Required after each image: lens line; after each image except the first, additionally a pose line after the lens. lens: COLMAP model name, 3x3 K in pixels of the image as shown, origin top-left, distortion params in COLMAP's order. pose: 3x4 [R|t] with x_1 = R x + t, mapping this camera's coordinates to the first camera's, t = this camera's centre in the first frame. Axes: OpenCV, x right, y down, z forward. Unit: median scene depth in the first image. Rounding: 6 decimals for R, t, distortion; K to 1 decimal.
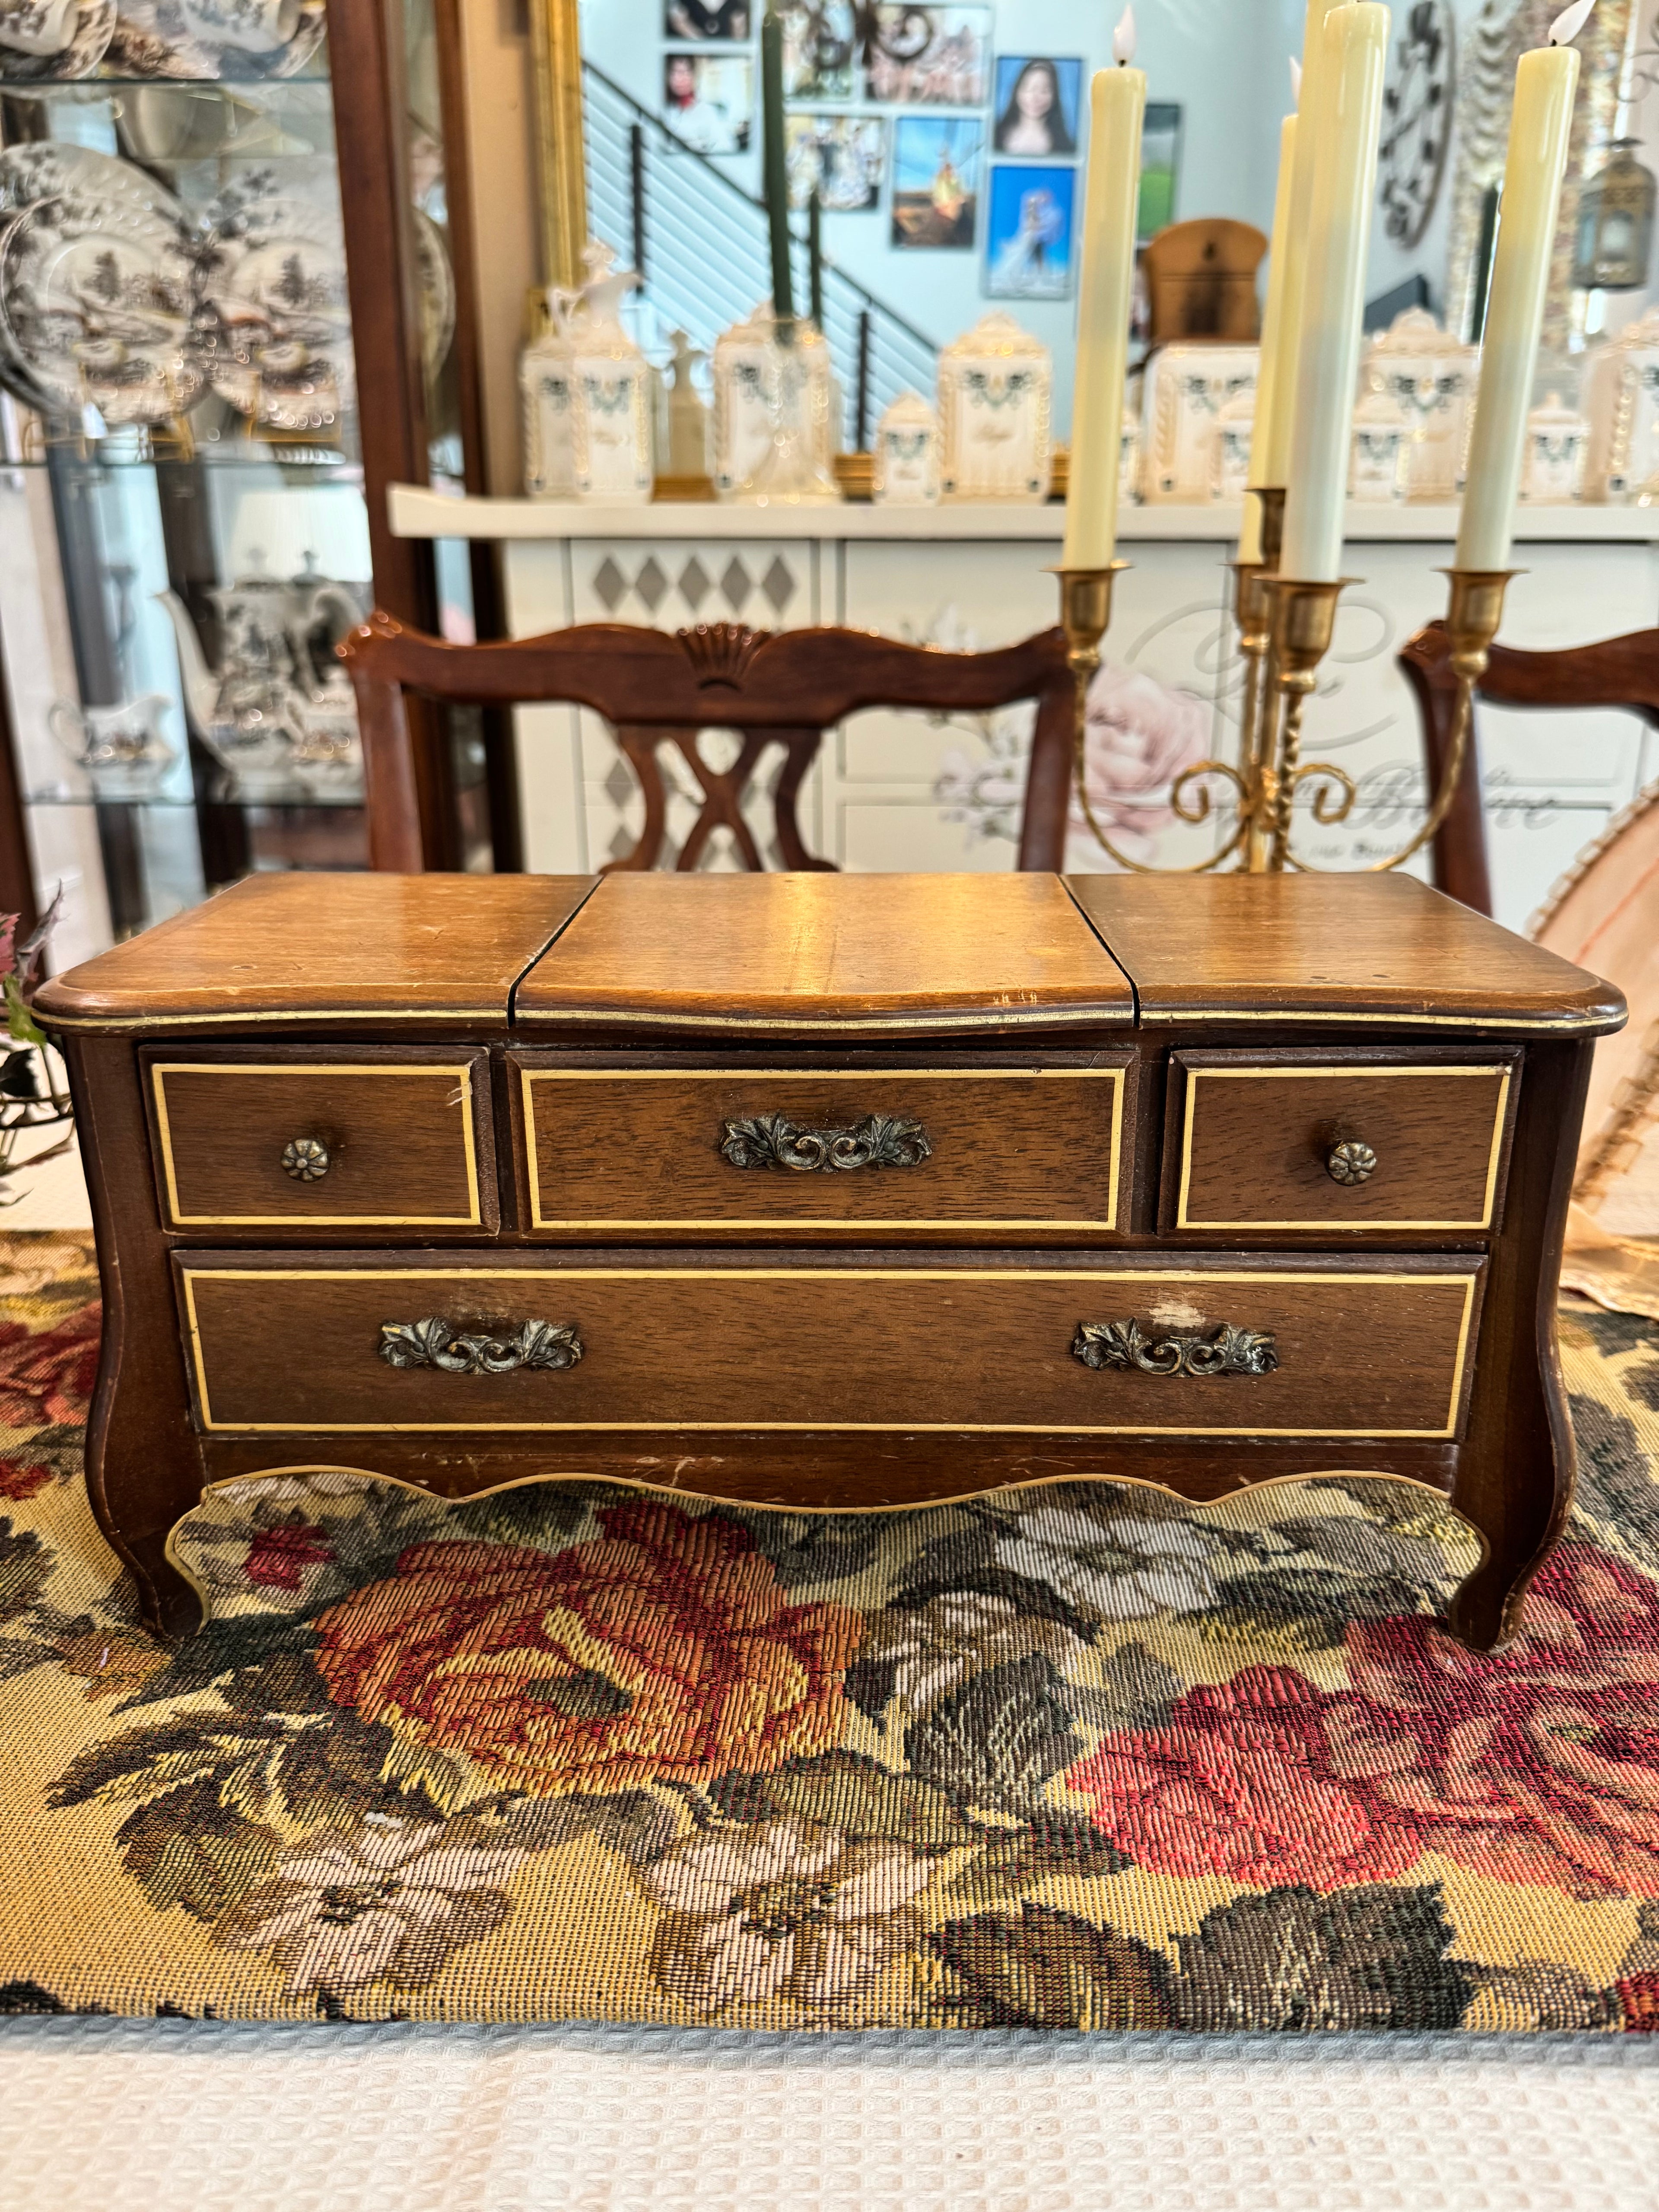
lens RADIAL K [[1606.6, 0, 830.7], [0, 1606.6, 1136.6], [0, 0, 1]] dist [-0.014784, -0.018341]
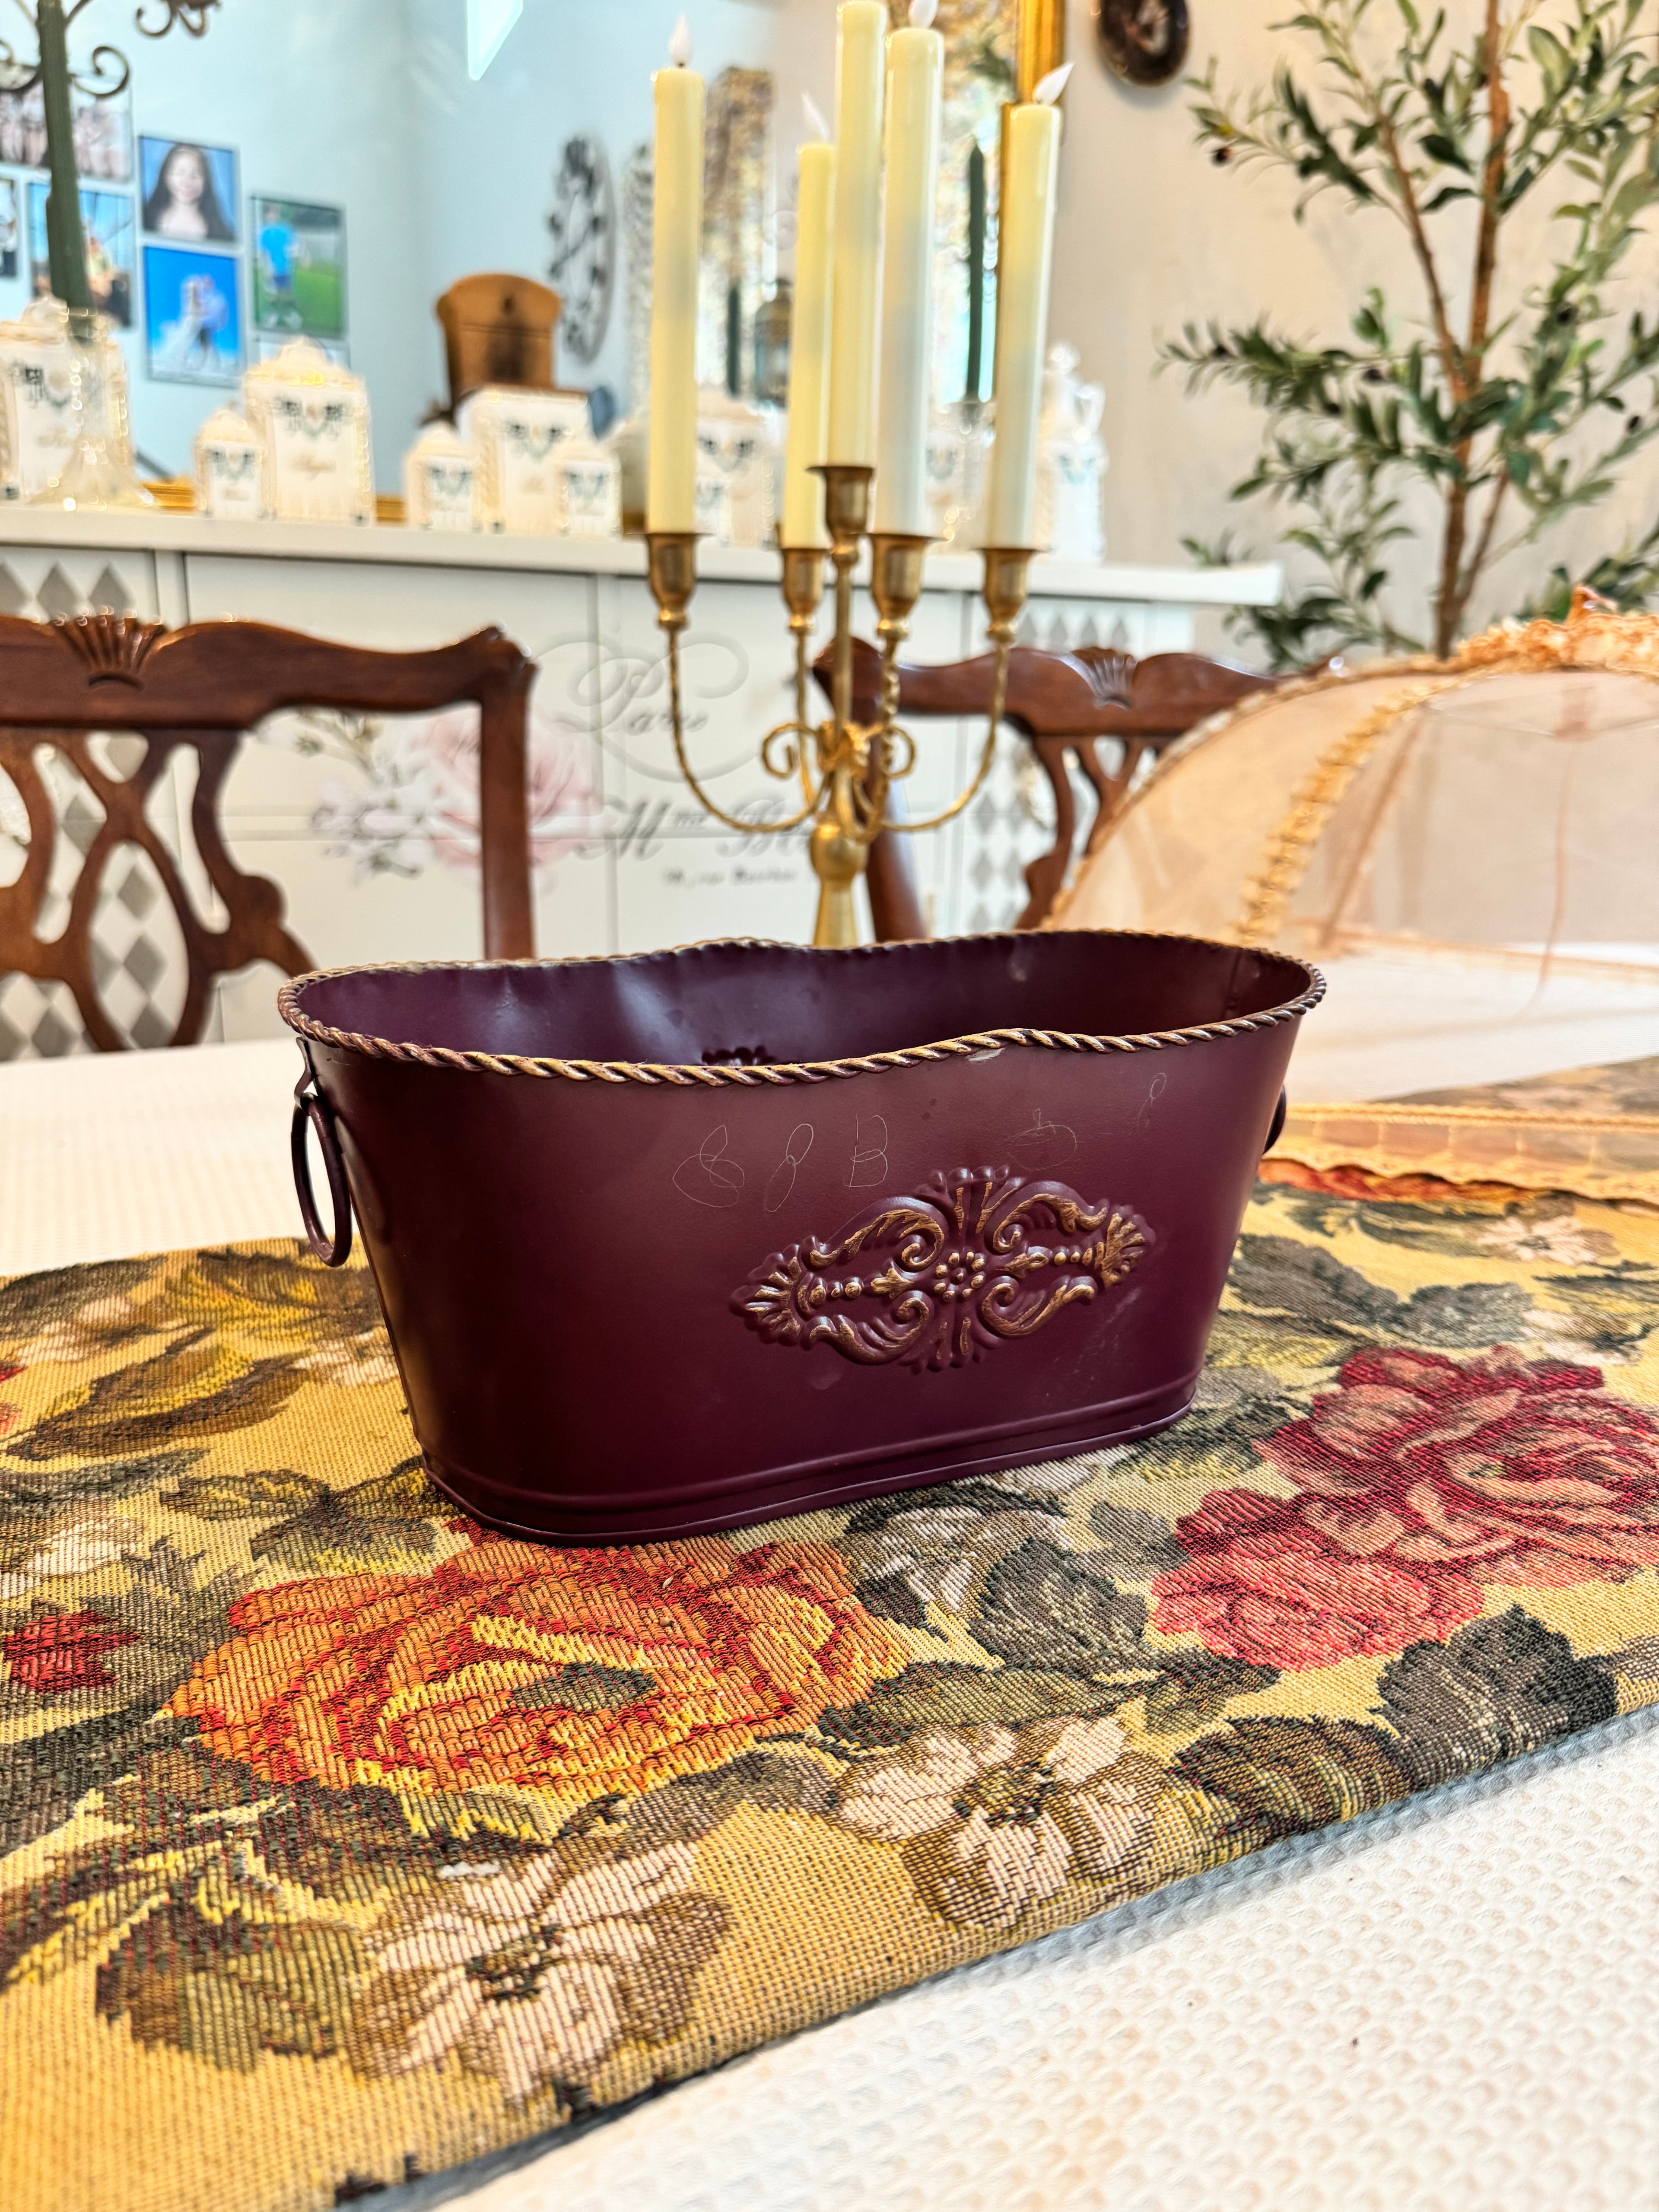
lens RADIAL K [[1628.5, 0, 838.4], [0, 1628.5, 1094.8], [0, 0, 1]] dist [-0.018872, -0.004098]
pose [[0.885431, -0.099867, 0.453915, -0.360931], [0.139189, 0.988794, -0.053962, 0.105104], [-0.443440, 0.110960, 0.889409, 0.168836]]
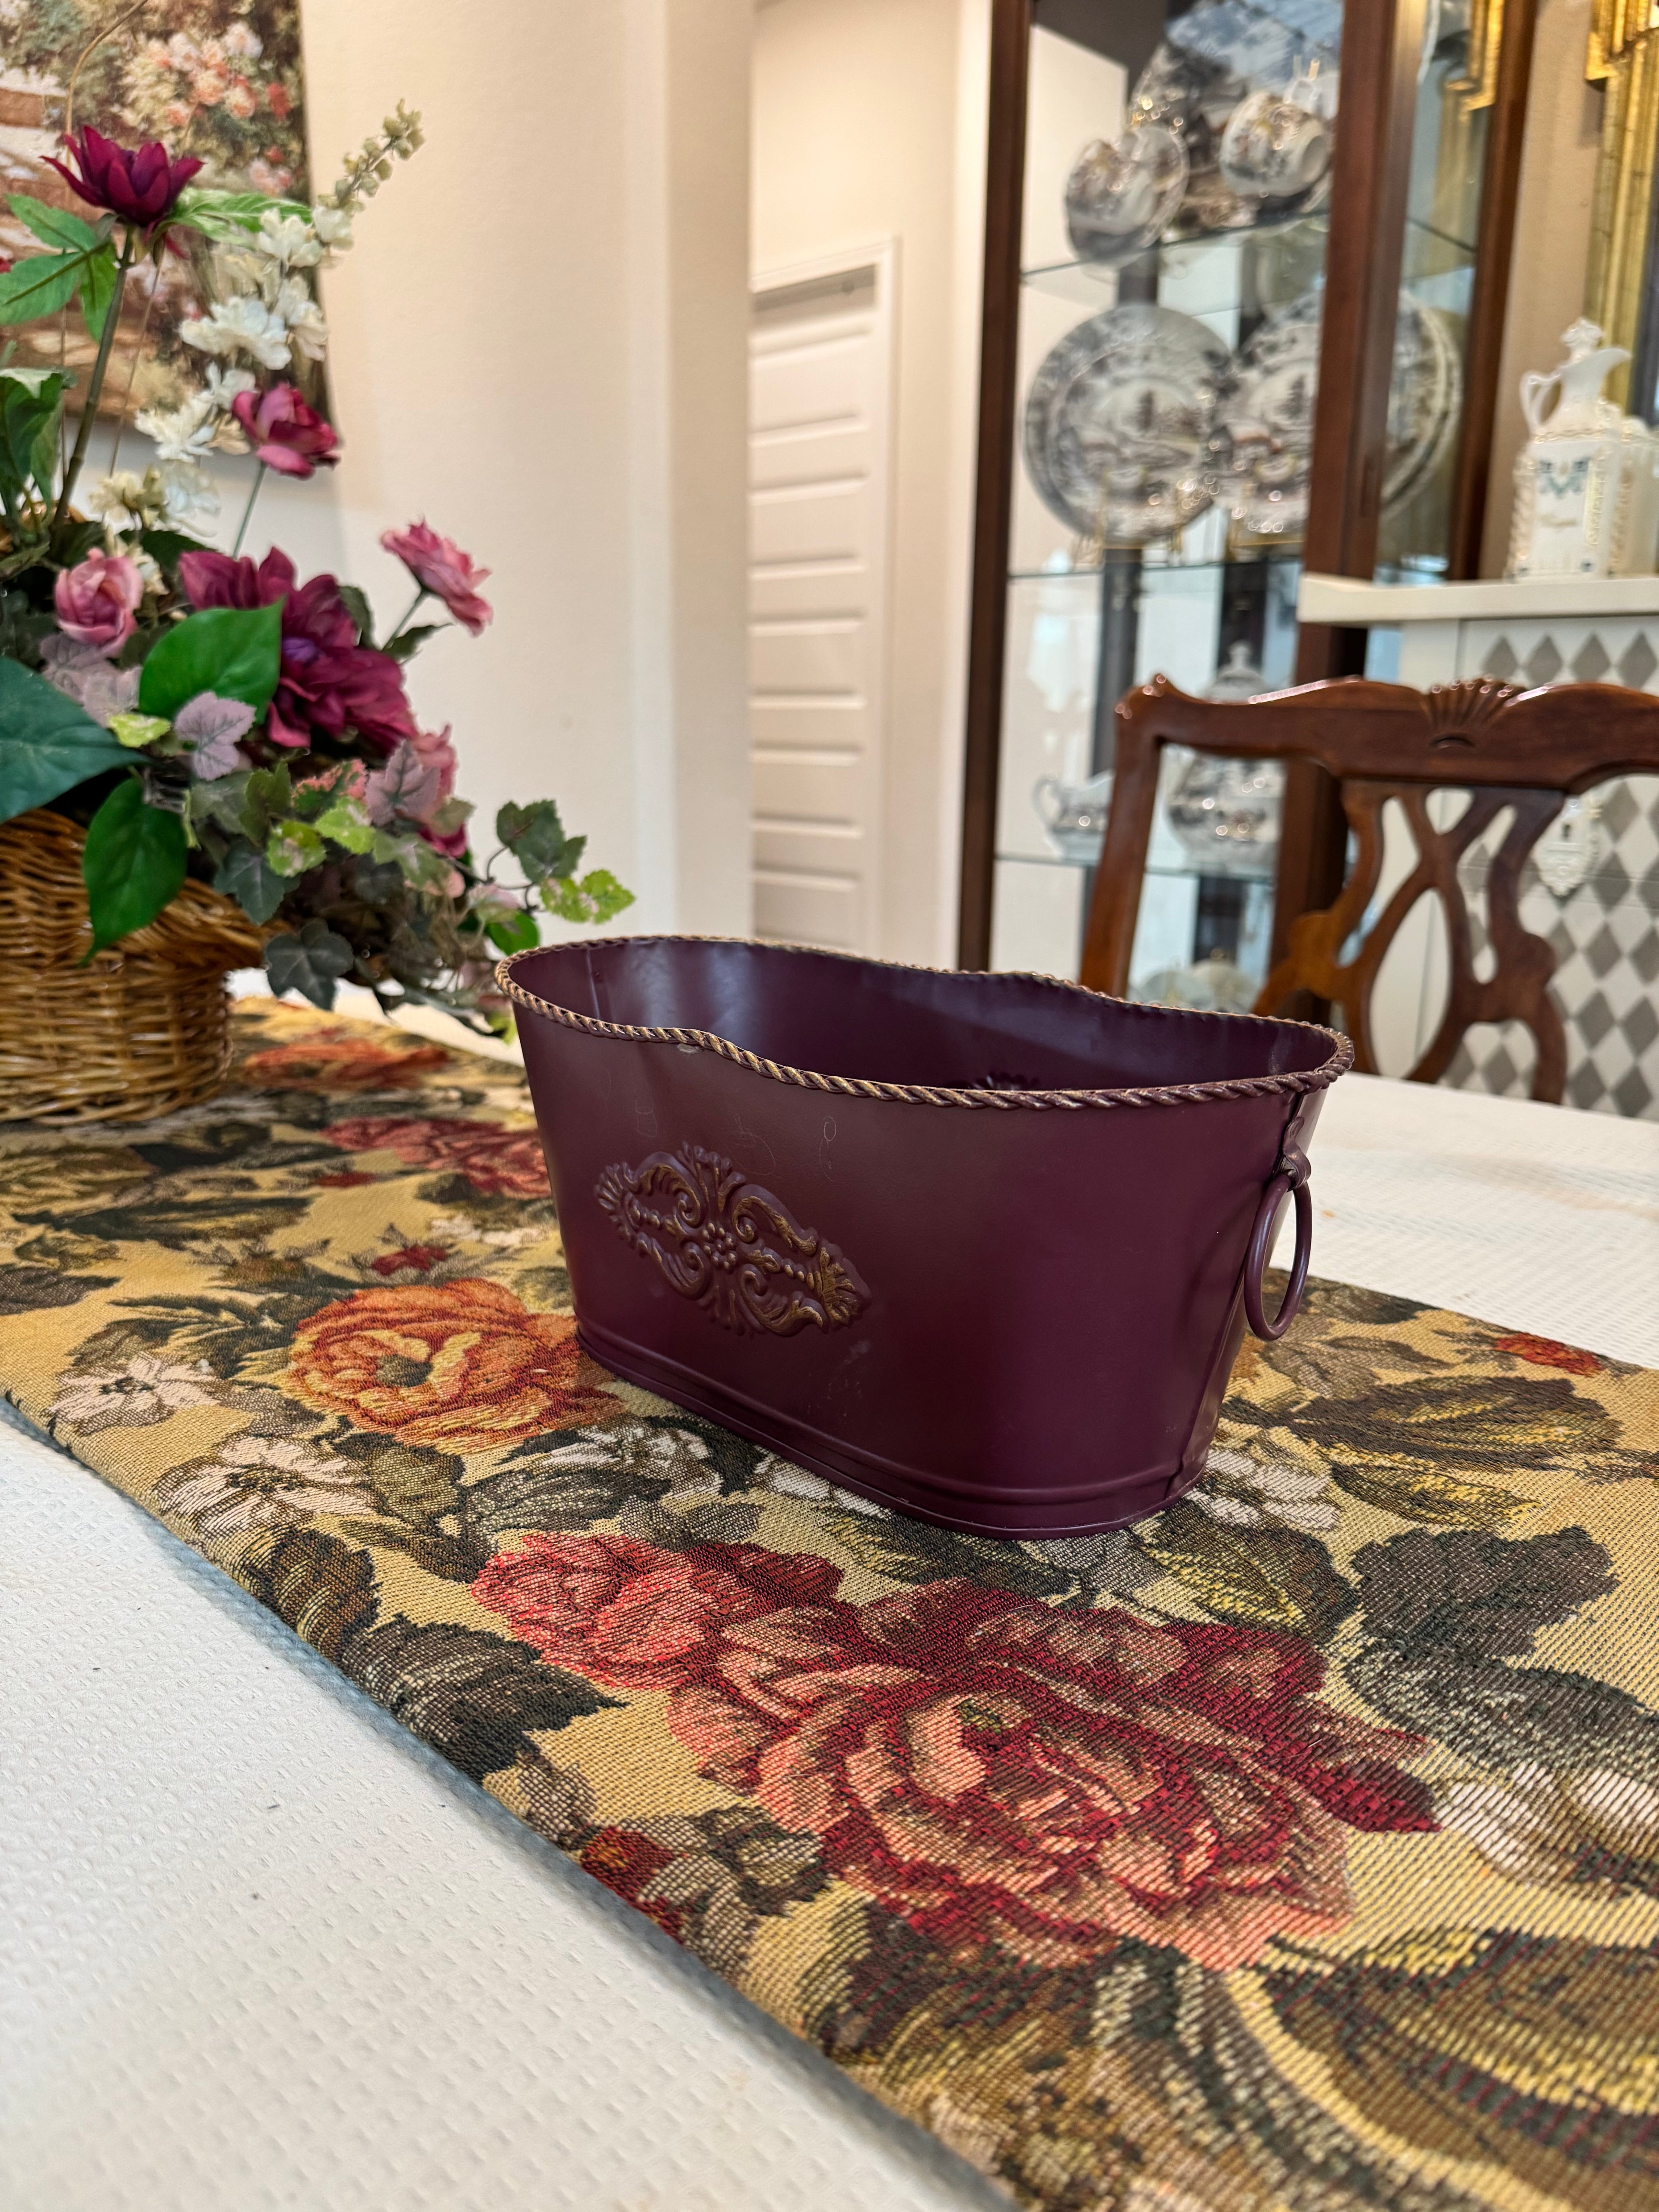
lens RADIAL K [[1610.4, 0, 831.2], [0, 1610.4, 1097.5], [0, 0, 1]] dist [0.014006, -0.047183]
pose [[0.726406, 0.168436, -0.666306, 0.844555], [-0.242071, 0.970079, -0.018678, 0.073223], [0.643223, 0.174862, 0.745444, 0.214767]]
